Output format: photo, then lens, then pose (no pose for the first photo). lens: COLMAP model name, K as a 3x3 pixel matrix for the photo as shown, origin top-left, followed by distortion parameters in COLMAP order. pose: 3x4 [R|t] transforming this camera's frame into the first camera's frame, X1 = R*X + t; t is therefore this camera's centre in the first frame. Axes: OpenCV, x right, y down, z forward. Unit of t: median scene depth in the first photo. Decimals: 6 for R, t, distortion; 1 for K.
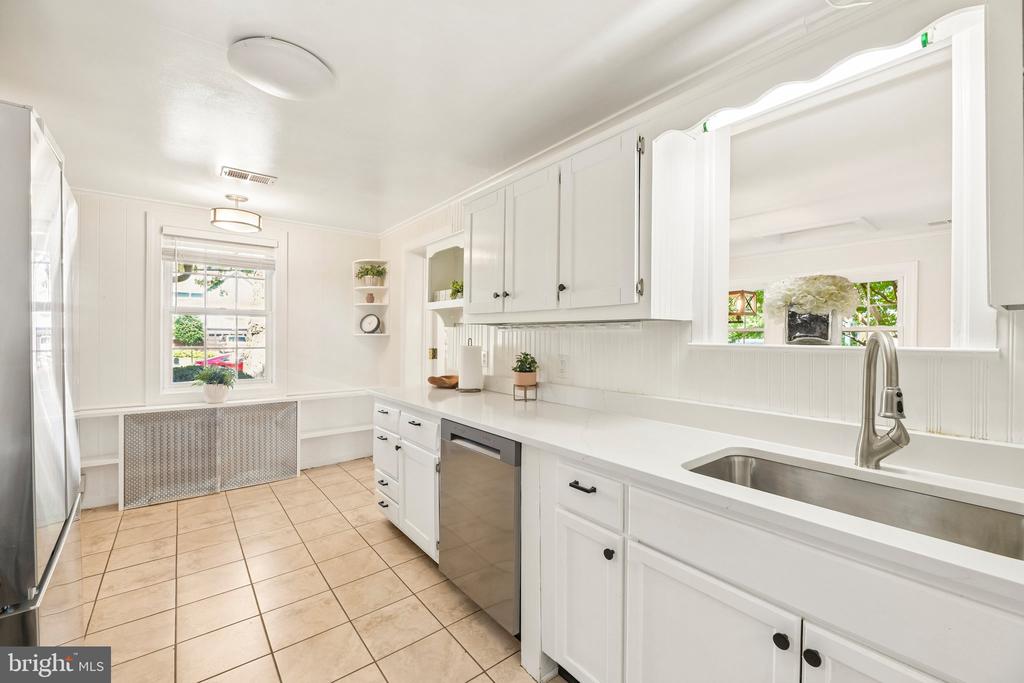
lens RADIAL K [[410.9, 0, 512.0], [0, 410.9, 341.5], [0, 0, 1]] dist [0.000599, 0.000022]
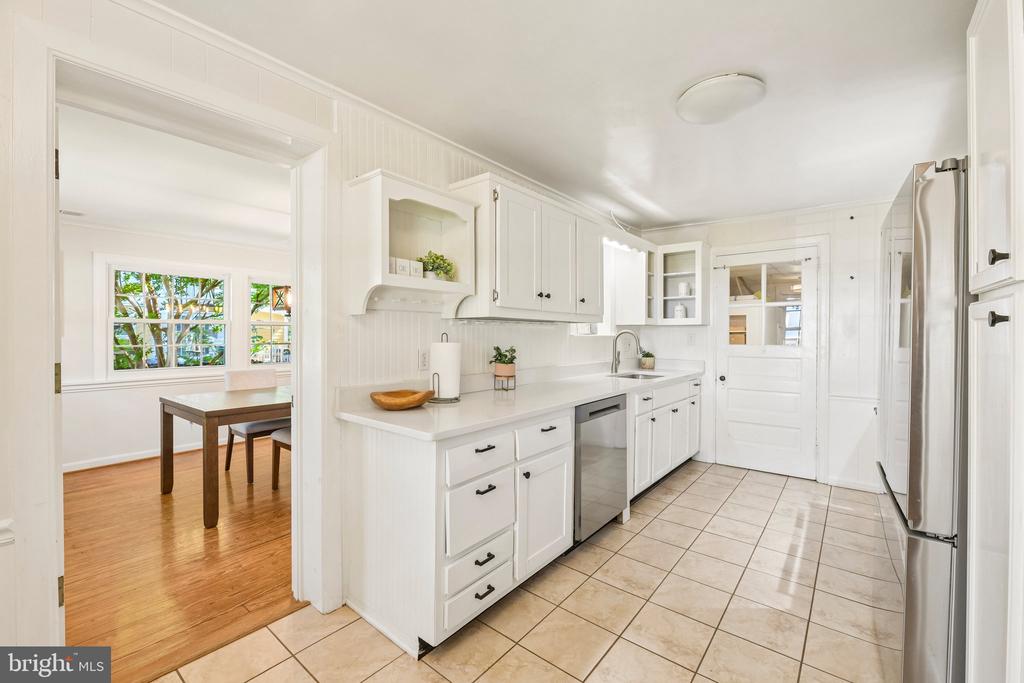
lens RADIAL K [[437.2, 0, 497.5], [0, 437.2, 336.9], [0, 0, 1]] dist [0.000241, -0.000078]
pose [[-0.192139, -0.014480, 0.981261, -1.210048], [0.005706, 0.999858, 0.015871, -0.016931], [-0.981351, 0.008649, -0.192029, 1.360002]]
